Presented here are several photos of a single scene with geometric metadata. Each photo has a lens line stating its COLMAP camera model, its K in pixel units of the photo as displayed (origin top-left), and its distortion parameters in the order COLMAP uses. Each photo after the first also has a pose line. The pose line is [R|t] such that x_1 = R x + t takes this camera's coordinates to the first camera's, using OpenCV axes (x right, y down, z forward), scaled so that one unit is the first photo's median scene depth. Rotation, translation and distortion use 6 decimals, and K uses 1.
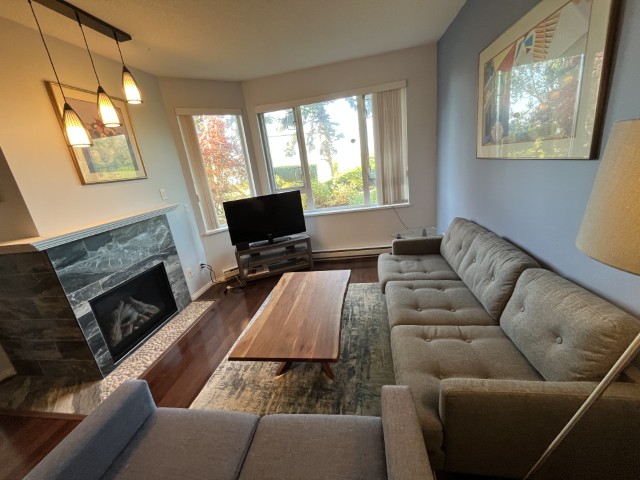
lens RADIAL K [[260.8, 0, 320.2], [0, 260.8, 239.4], [0, 0, 1]] dist [-0.003478, 0.000203]
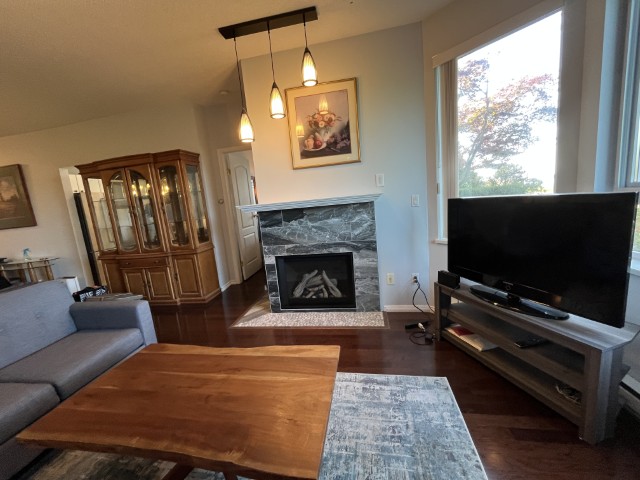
lens RADIAL K [[260.8, 0, 319.9], [0, 260.8, 239.0], [0, 0, 1]] dist [-0.003478, 0.000203]
pose [[-0.016022, 0.277723, -0.960528, 0.313536], [-0.191891, 0.941940, 0.275550, -0.215142], [0.981285, 0.188732, 0.038201, 0.928207]]
